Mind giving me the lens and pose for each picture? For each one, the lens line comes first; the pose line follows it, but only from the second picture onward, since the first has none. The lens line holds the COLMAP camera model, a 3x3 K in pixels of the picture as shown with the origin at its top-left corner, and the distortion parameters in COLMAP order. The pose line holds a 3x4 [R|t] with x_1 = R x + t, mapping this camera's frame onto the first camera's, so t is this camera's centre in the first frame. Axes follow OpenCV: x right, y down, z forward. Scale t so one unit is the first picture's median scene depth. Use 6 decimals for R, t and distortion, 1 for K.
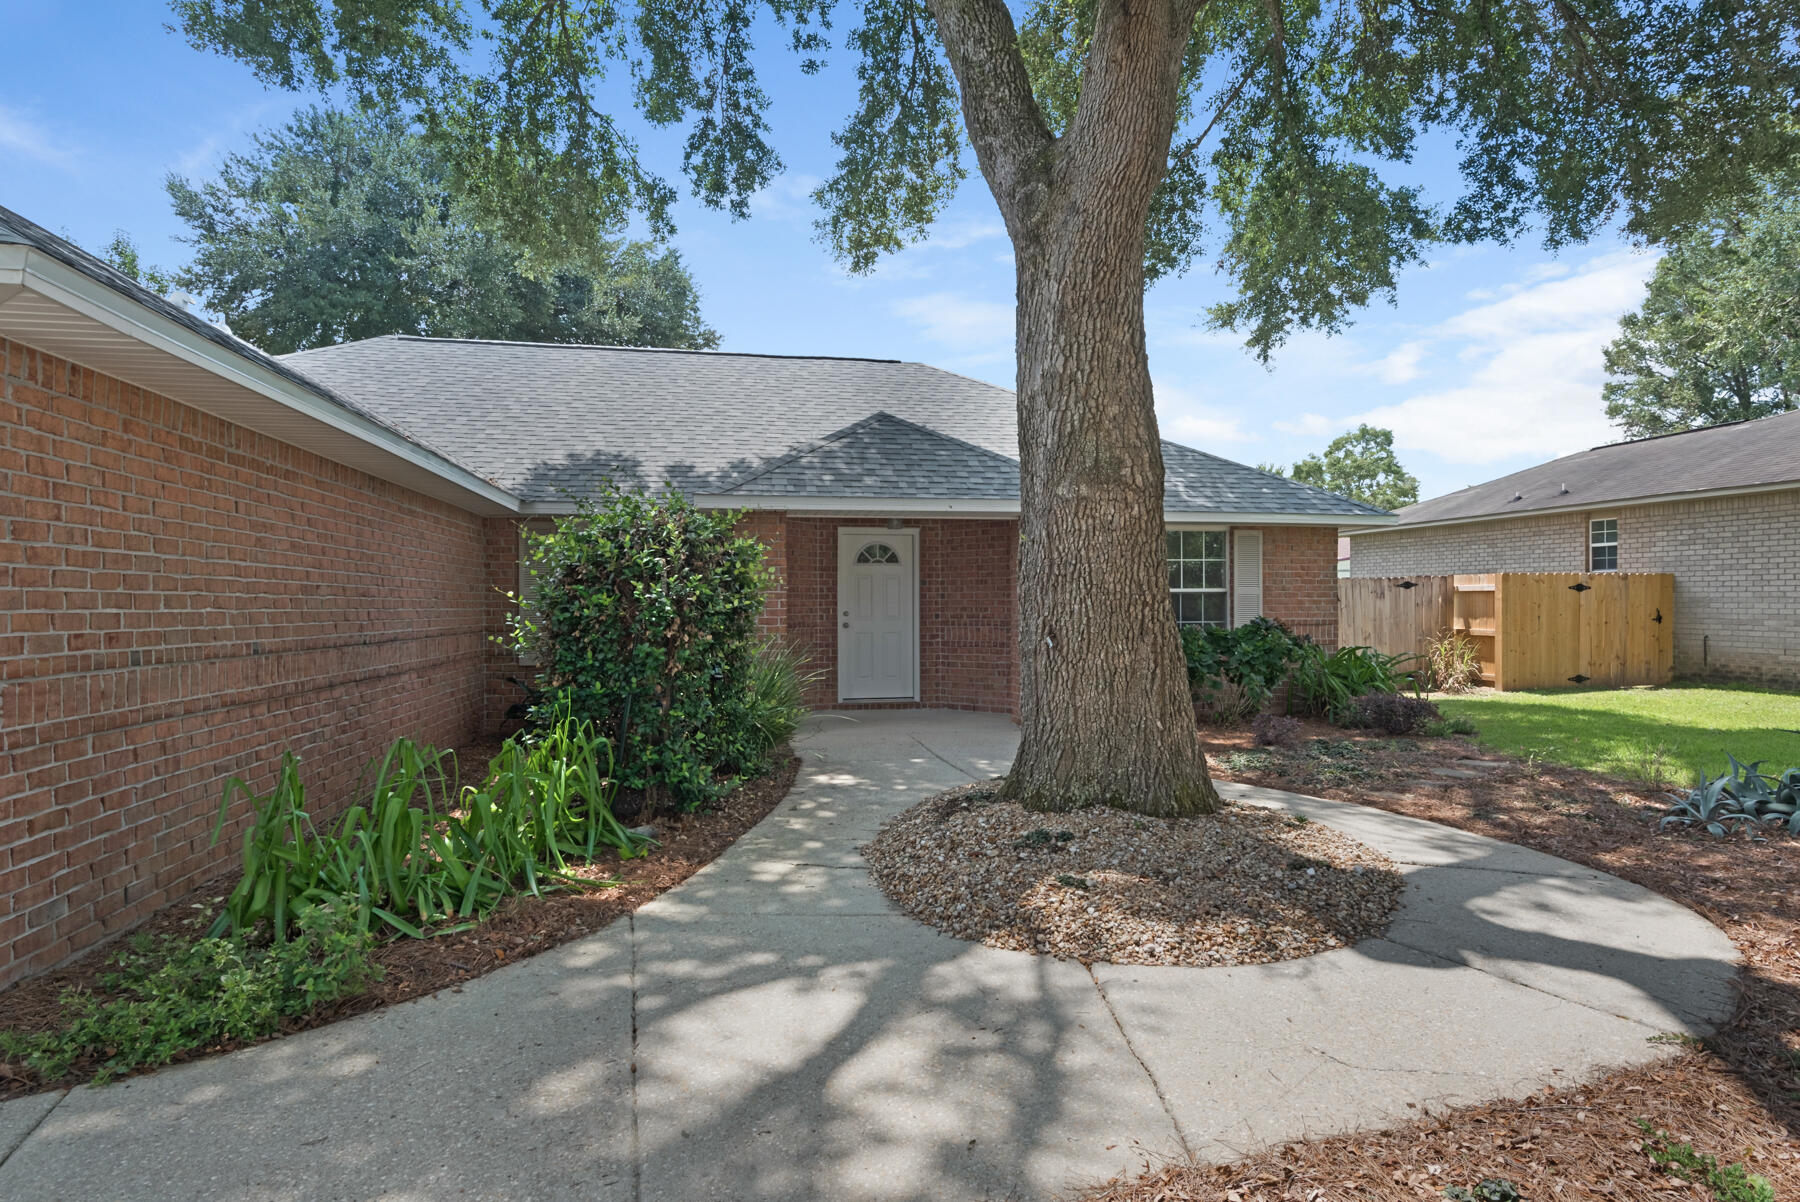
lens RADIAL K [[957.5, 0, 900.0], [0, 957.5, 601.0], [0, 0, 1]] dist [0.026938, 0.000039]
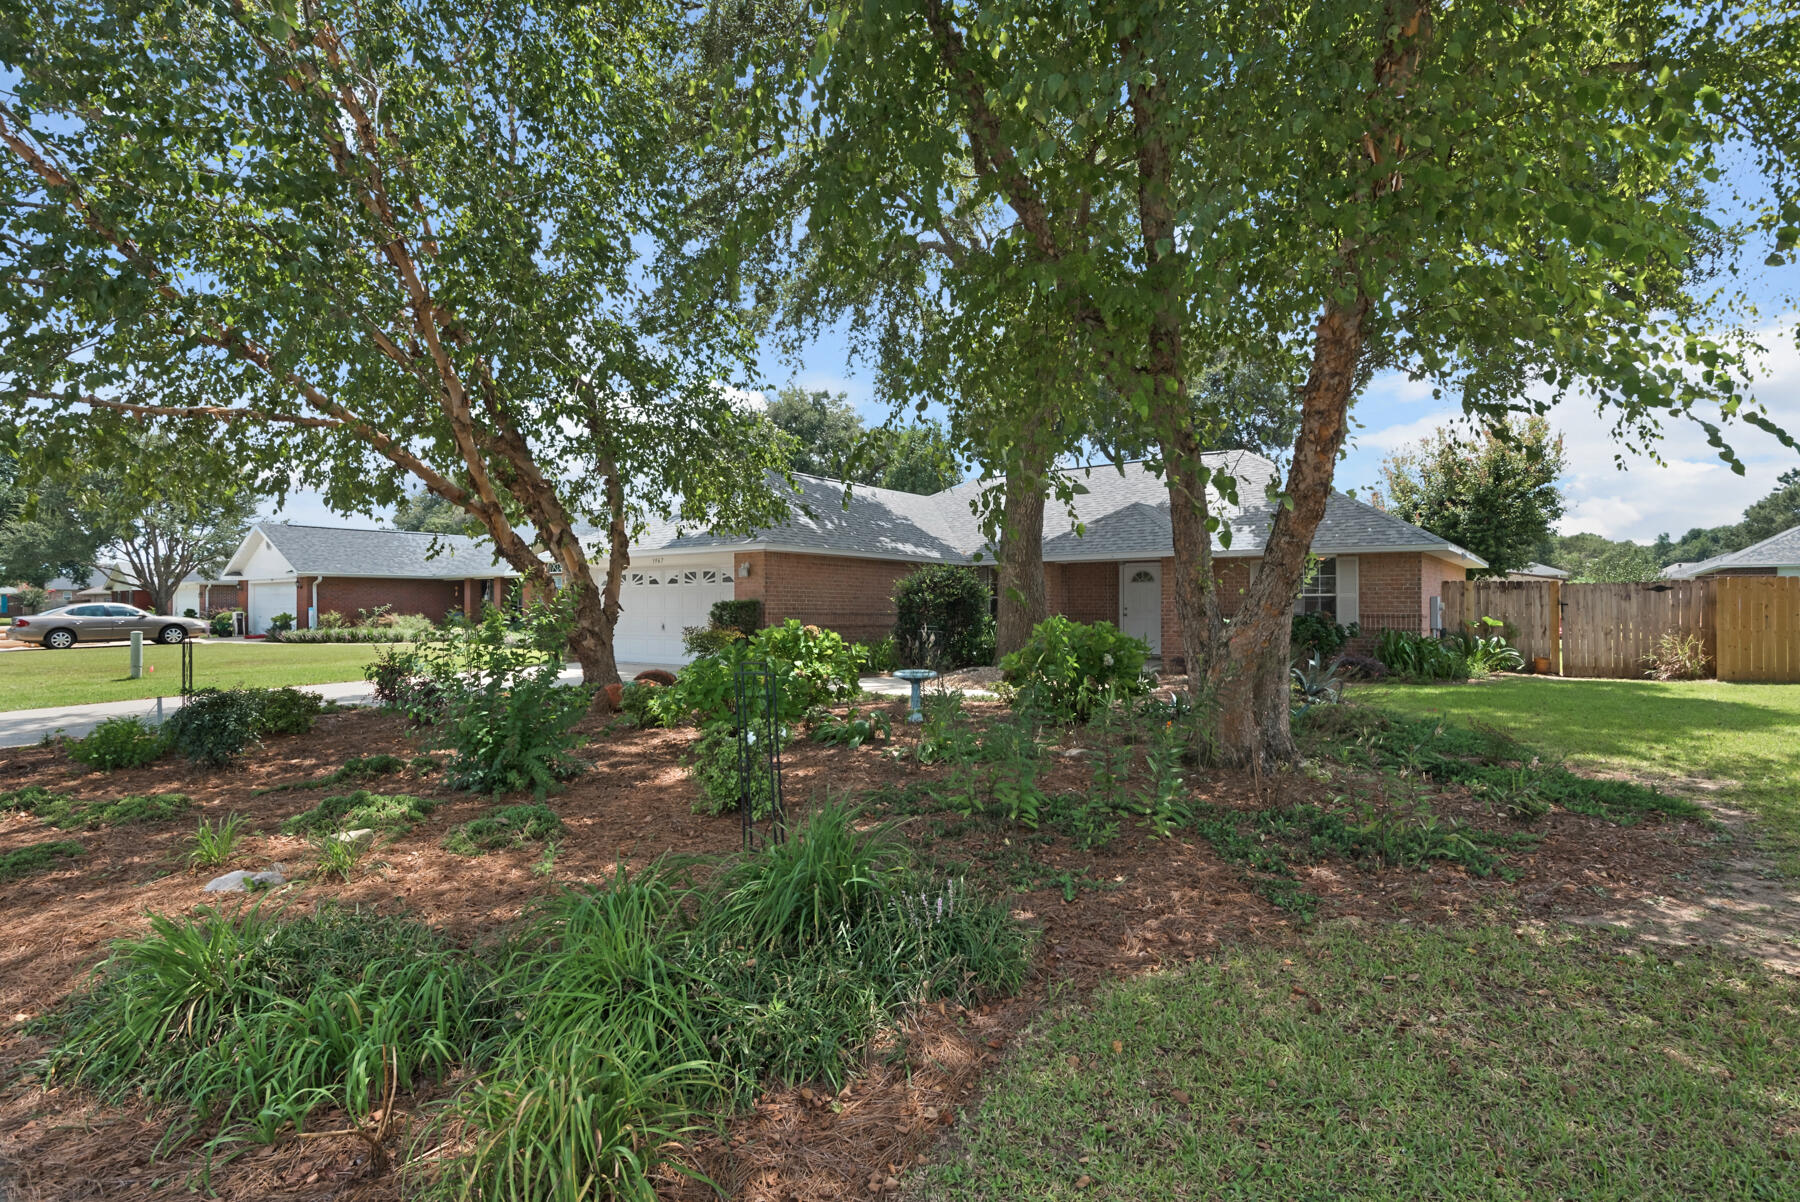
lens RADIAL K [[938.3, 0, 900.0], [0, 938.3, 601.0], [0, 0, 1]] dist [-0.000479, -0.000090]
pose [[0.675126, -0.000432, -0.737702, 0.901603], [0.000975, 0.999999, 0.000307, -0.003039], [0.737702, -0.000927, 0.675126, -0.520609]]
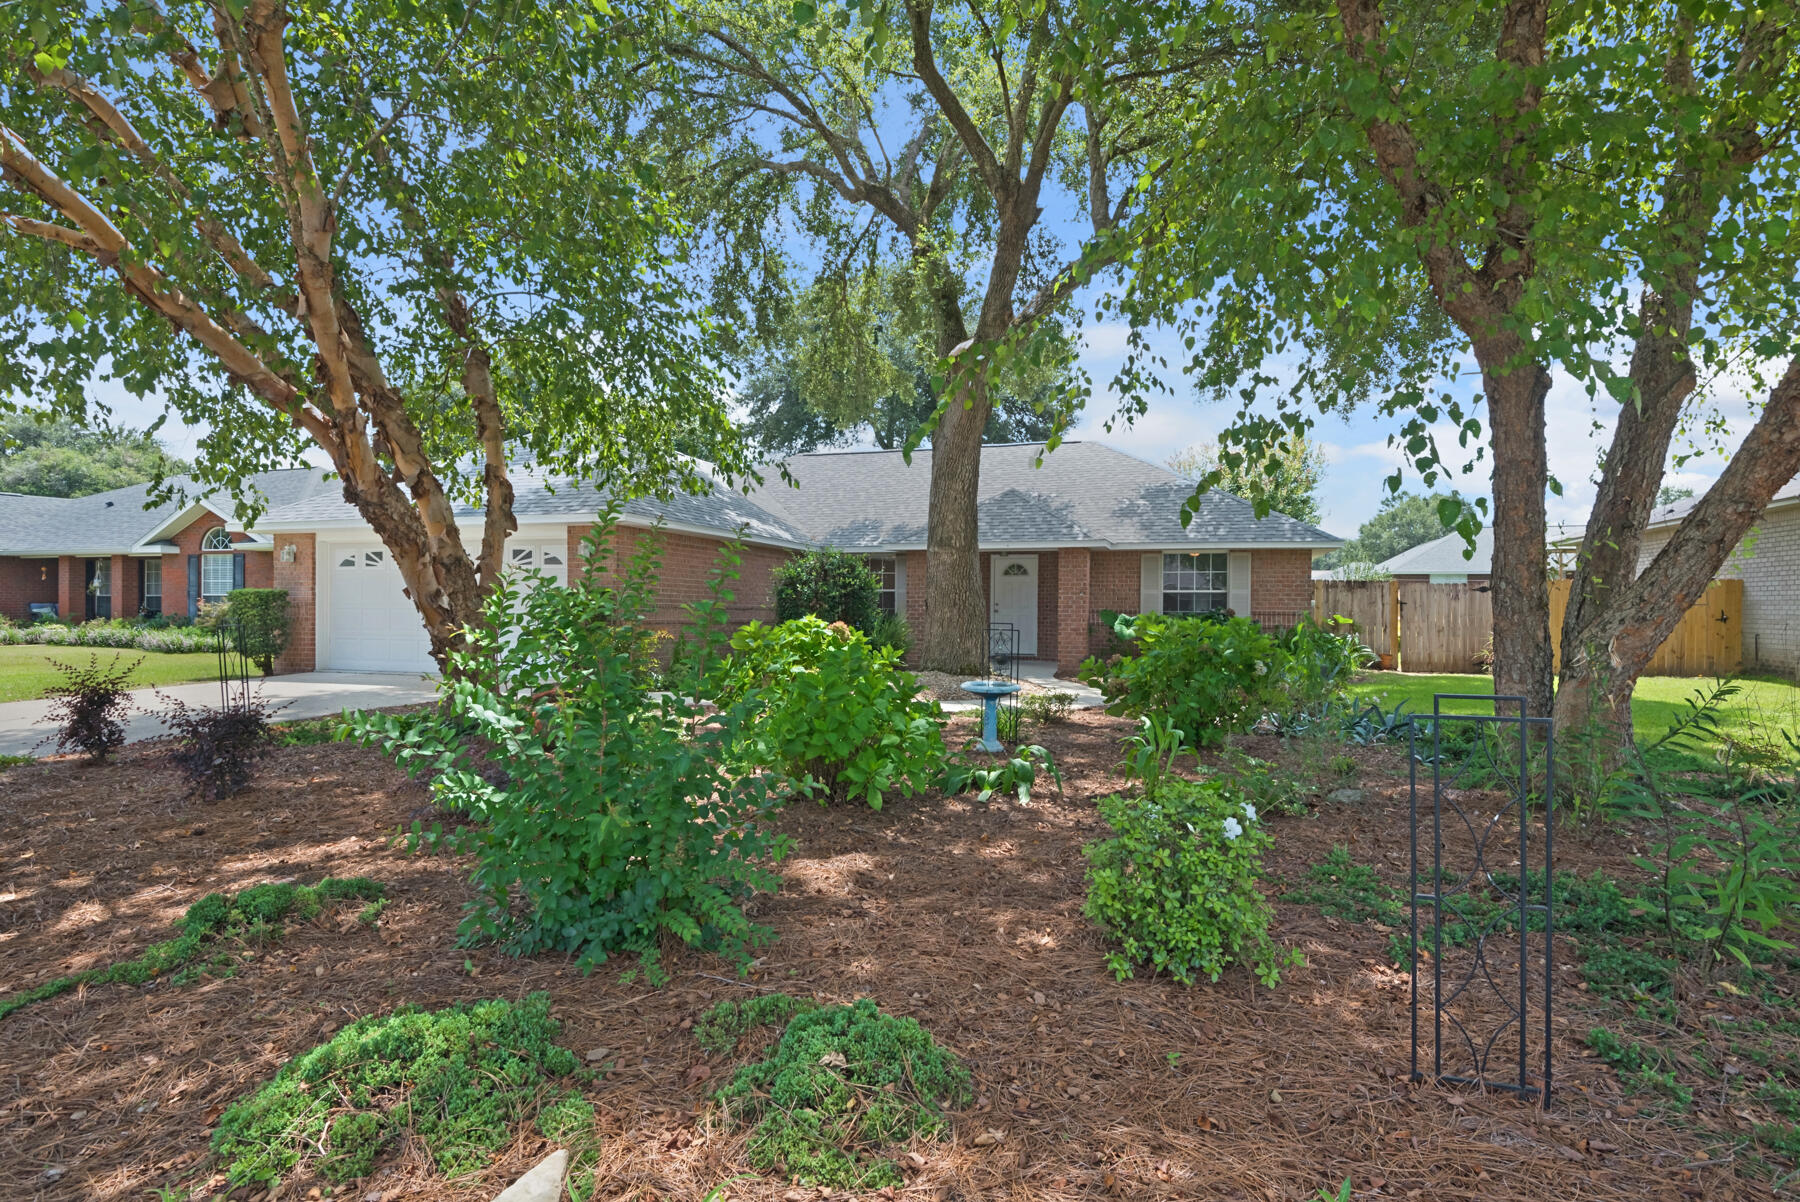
lens RADIAL K [[957.5, 0, 900.0], [0, 957.5, 601.0], [0, 0, 1]] dist [0.026938, 0.000039]
pose [[0.871793, 0.008778, -0.489795, 0.567599], [-0.009557, 0.999954, 0.000910, 0.006056], [0.489781, 0.003888, 0.871837, -0.522160]]
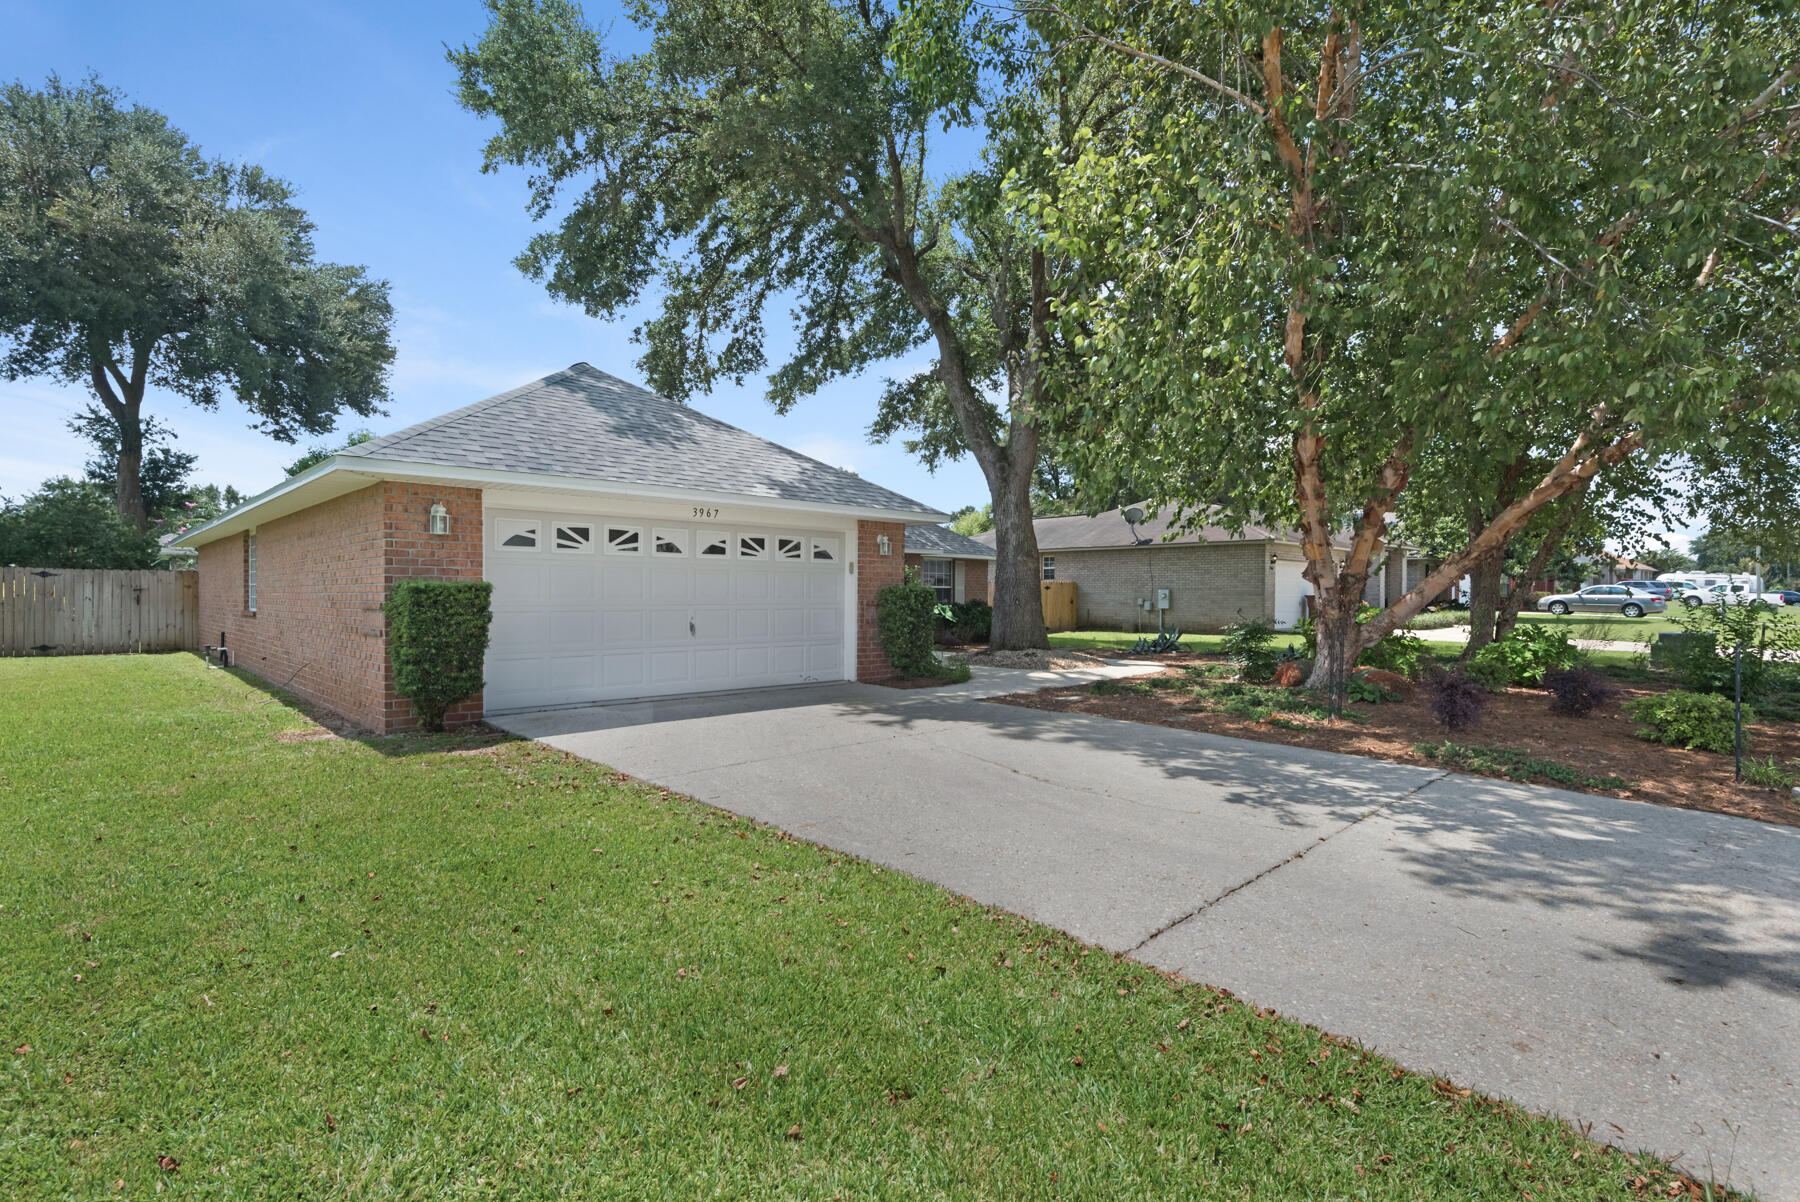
lens RADIAL K [[863.3, 0, 937.7], [0, 863.3, 597.8], [0, 0, 1]] dist [-0.000264, -0.000028]
pose [[0.820625, 0.006602, 0.571428, -0.743631], [-0.010072, 0.999945, 0.002913, 0.005849], [-0.571378, -0.008146, 0.820647, -0.561002]]
